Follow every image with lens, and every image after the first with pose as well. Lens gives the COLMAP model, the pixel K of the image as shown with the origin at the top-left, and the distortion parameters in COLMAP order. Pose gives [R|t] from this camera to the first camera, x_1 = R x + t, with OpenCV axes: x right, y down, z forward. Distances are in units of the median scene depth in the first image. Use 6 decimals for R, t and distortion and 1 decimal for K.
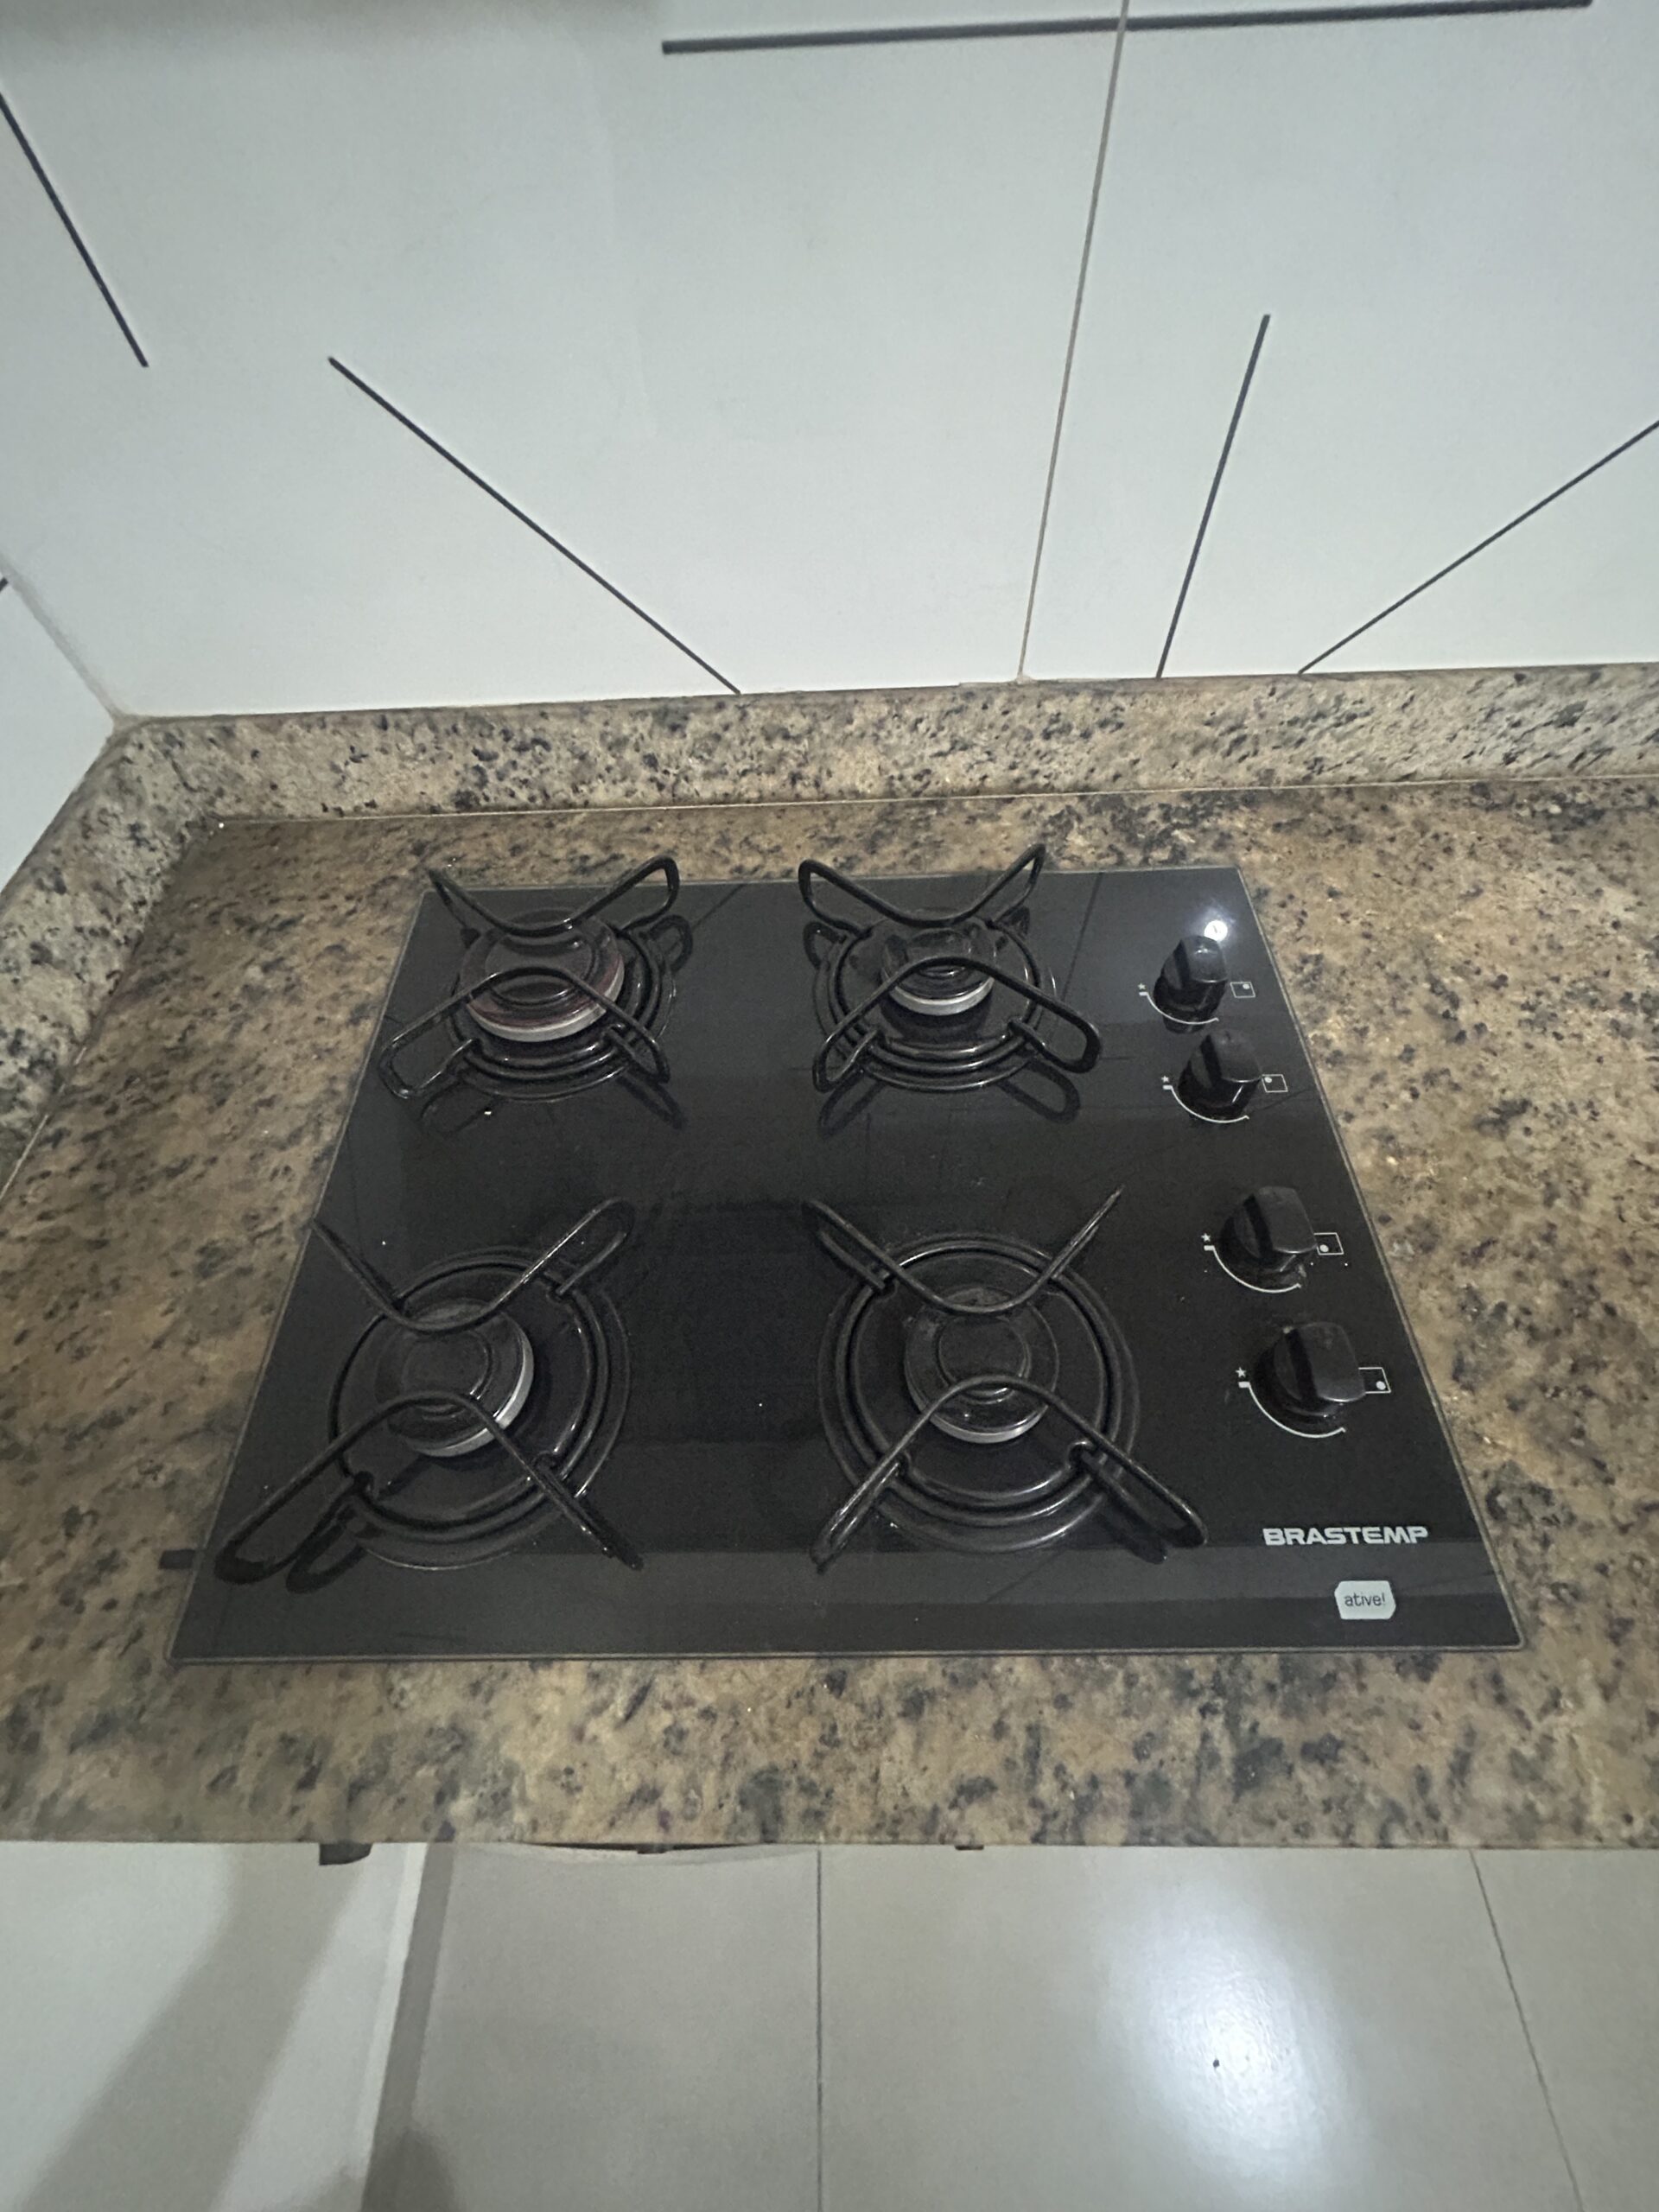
lens RADIAL K [[892.8, 0, 833.2], [0, 892.8, 1103.1], [0, 0, 1]] dist [-0.003905, 0.000640]
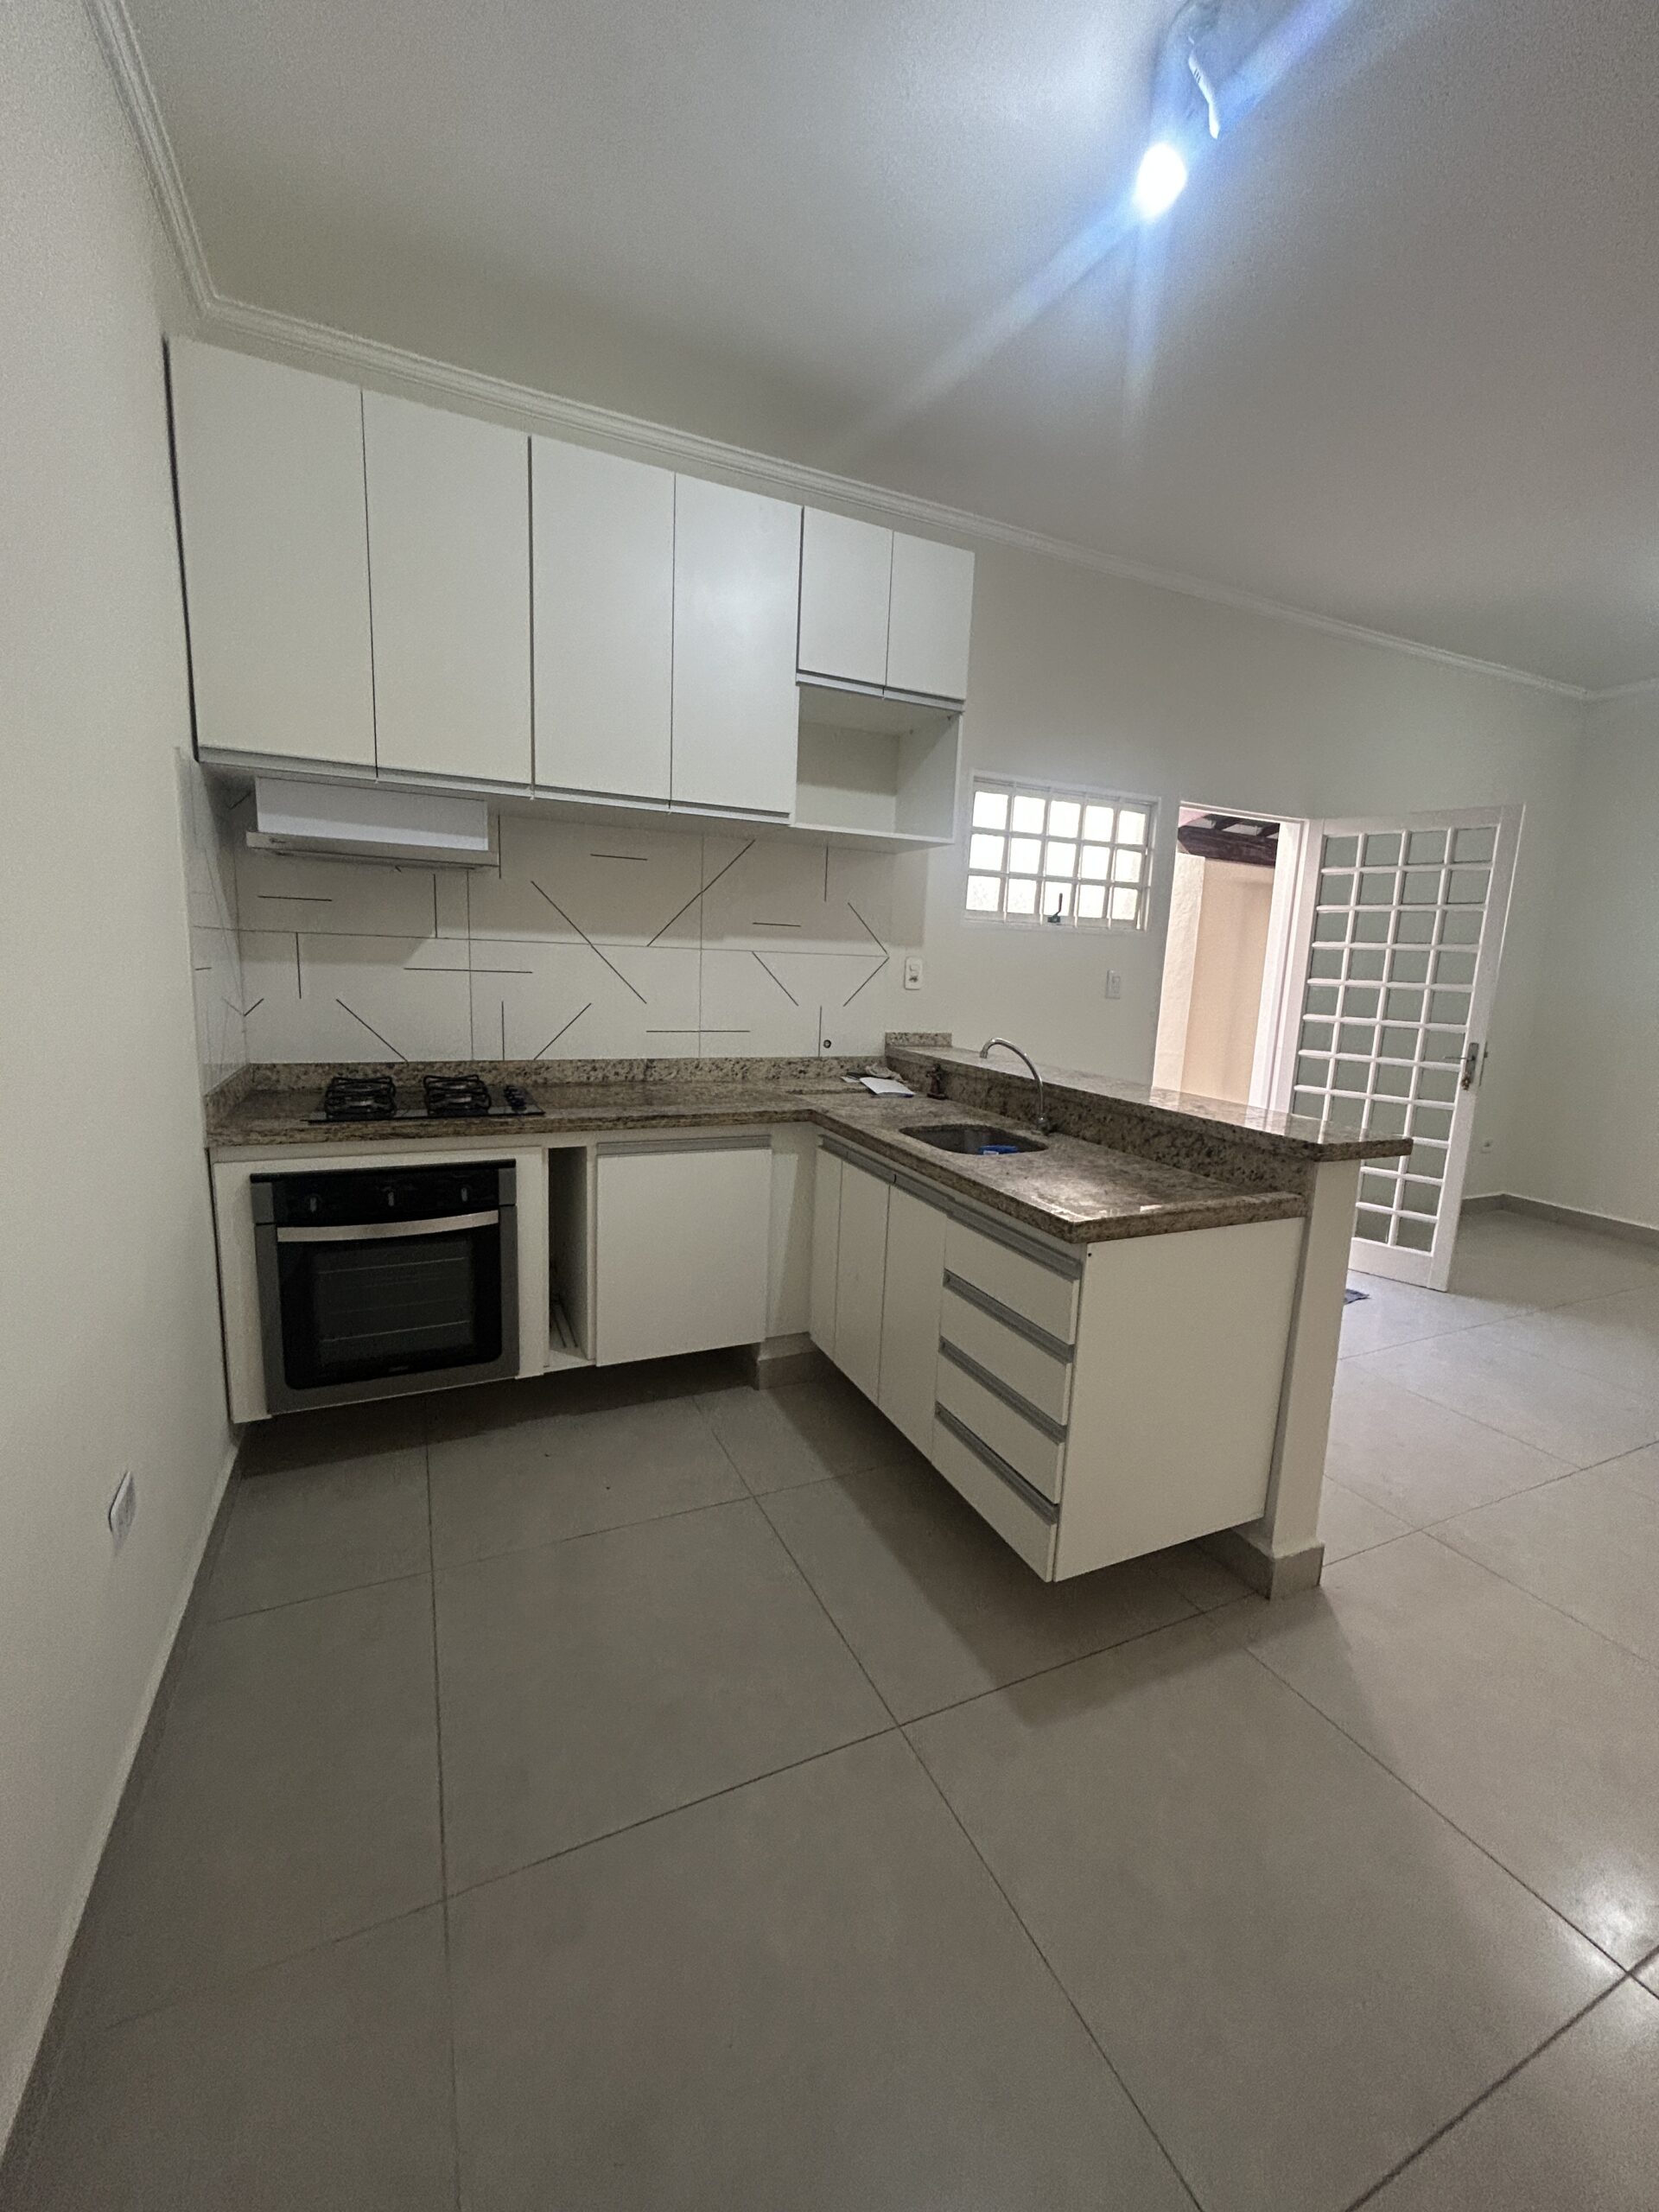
lens RADIAL K [[892.8, 0, 827.3], [0, 892.8, 1108.0], [0, 0, 1]] dist [-0.003905, 0.000640]
pose [[0.909099, -0.004852, 0.416553, -0.052317], [0.310252, 0.675175, -0.669240, 3.366613], [-0.277999, 0.737641, 0.615306, -2.196745]]
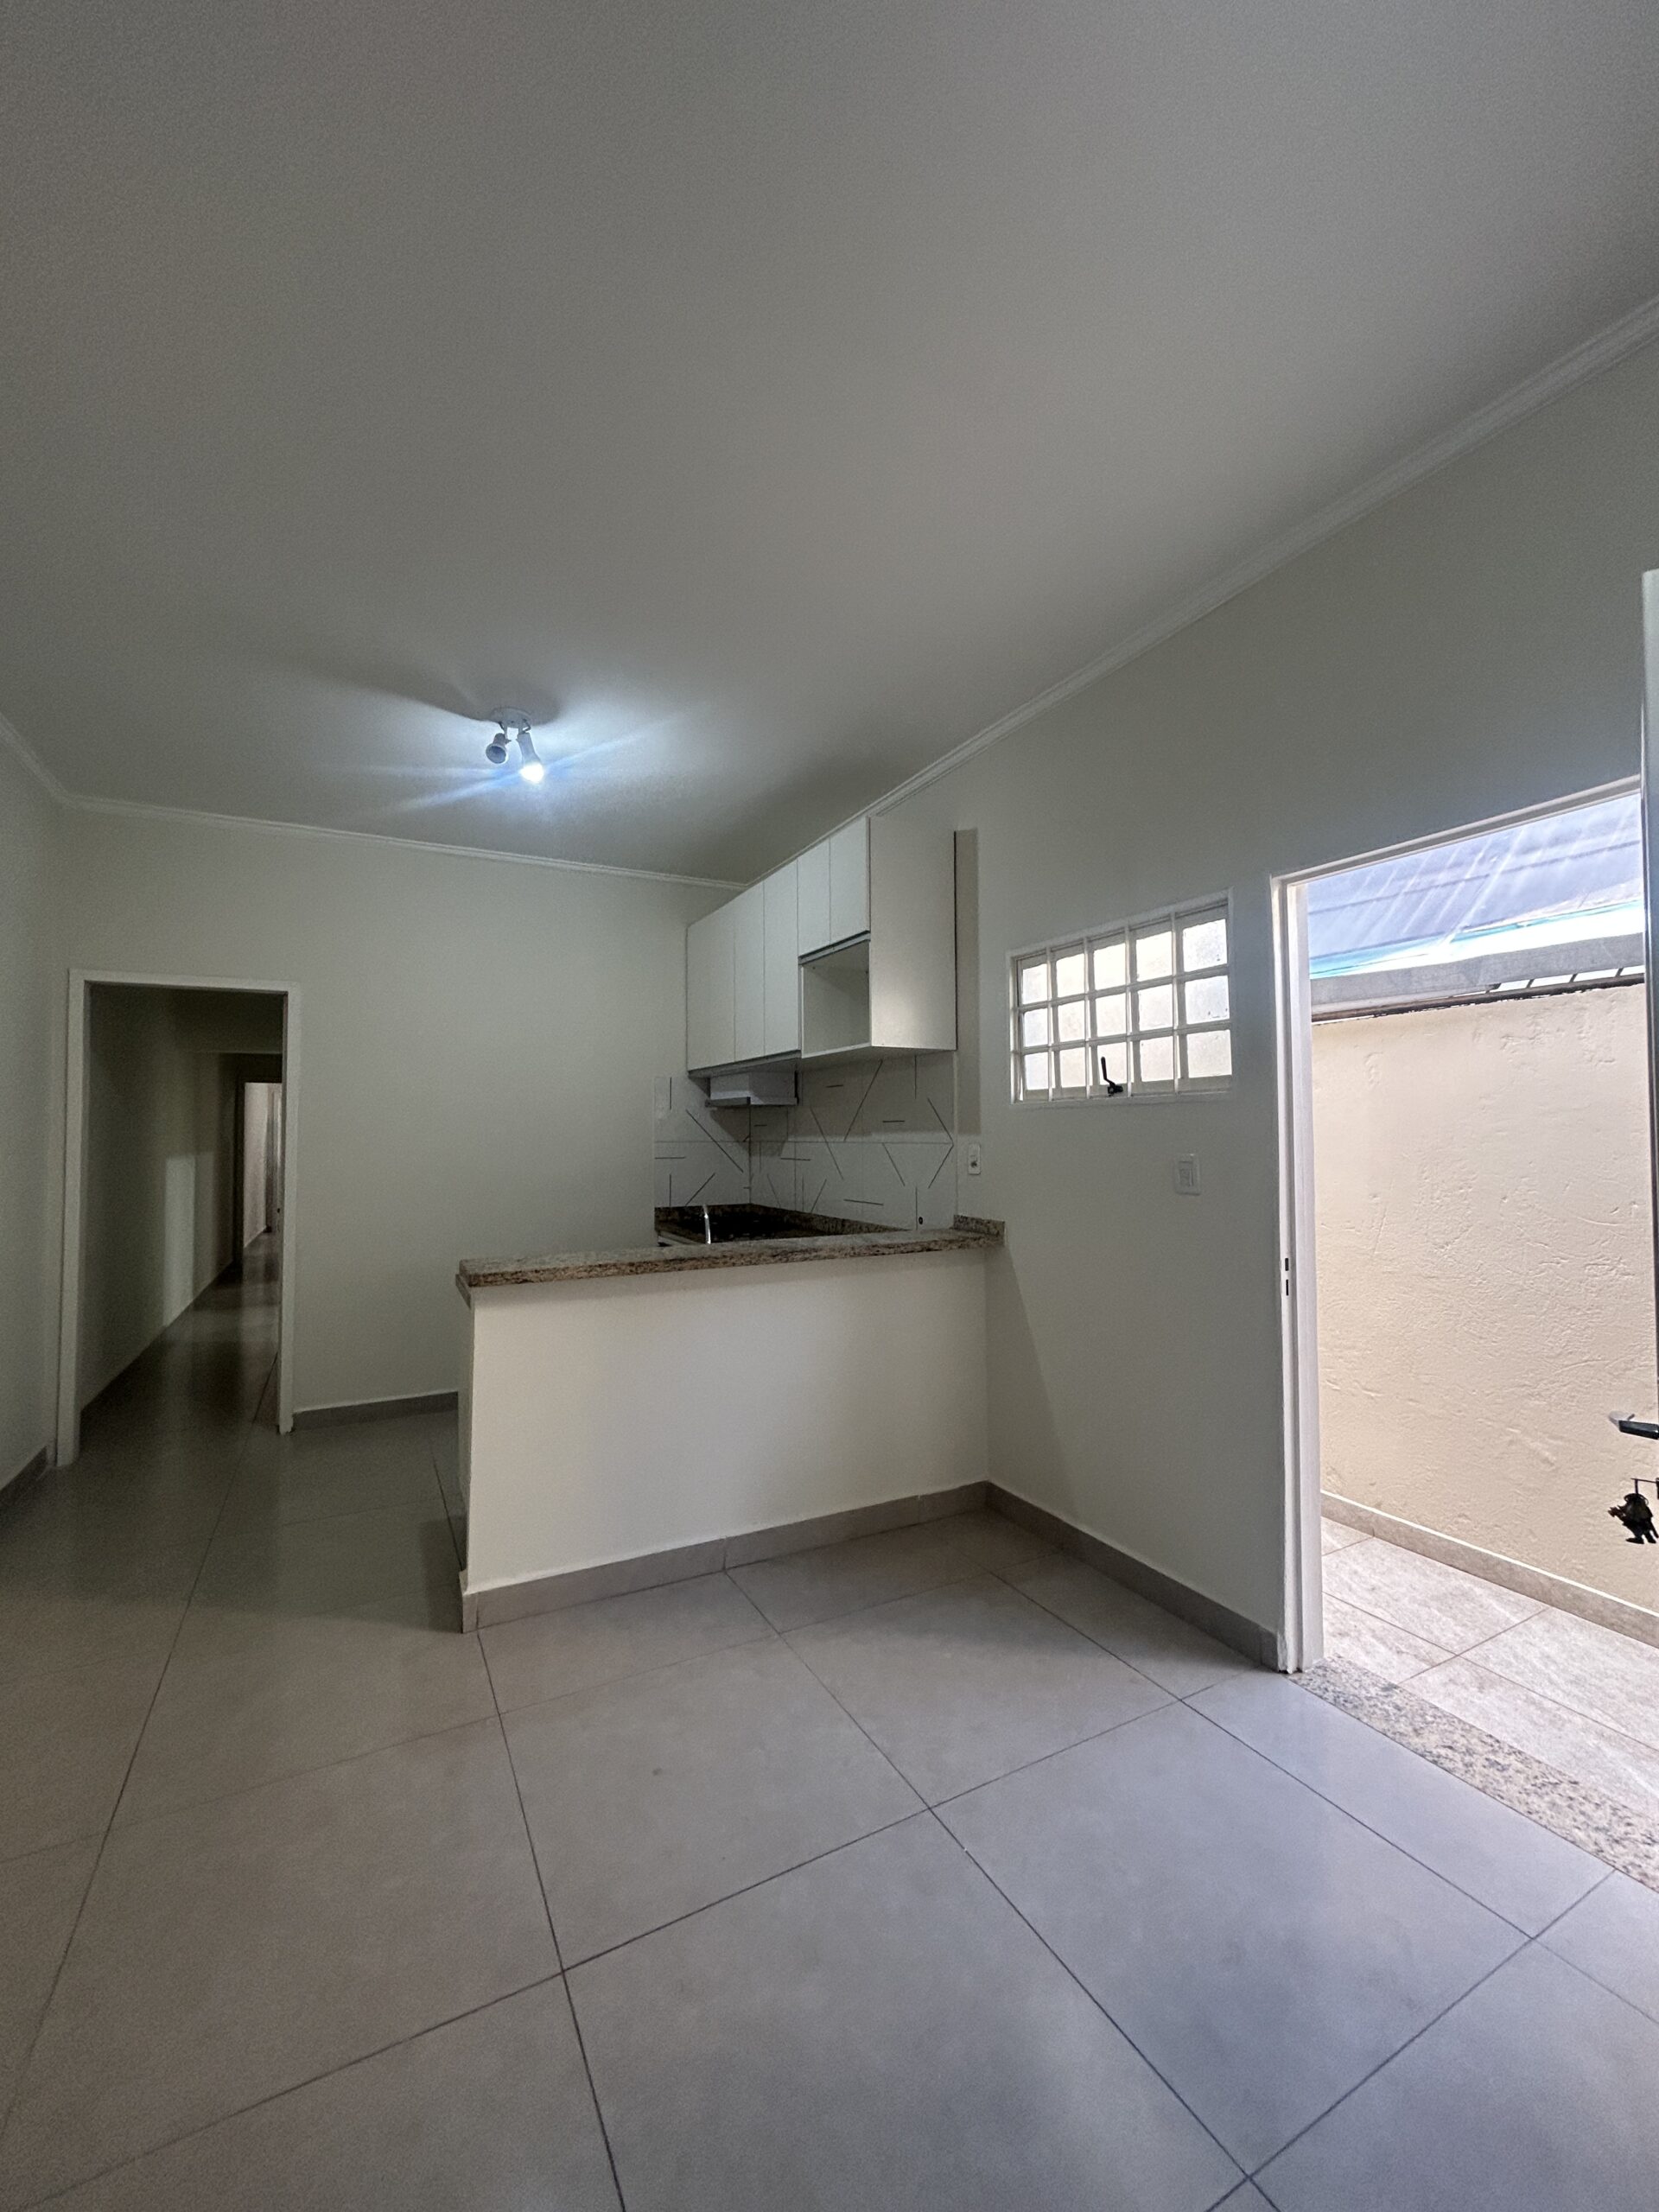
lens RADIAL K [[892.8, 0, 835.7], [0, 892.8, 1108.5], [0, 0, 1]] dist [-0.003905, 0.000640]
pose [[0.459742, 0.001294, -0.888051, 7.479557], [-0.750924, 0.534406, -0.387973, 1.910979], [0.474078, 0.845227, 0.246661, -1.619366]]
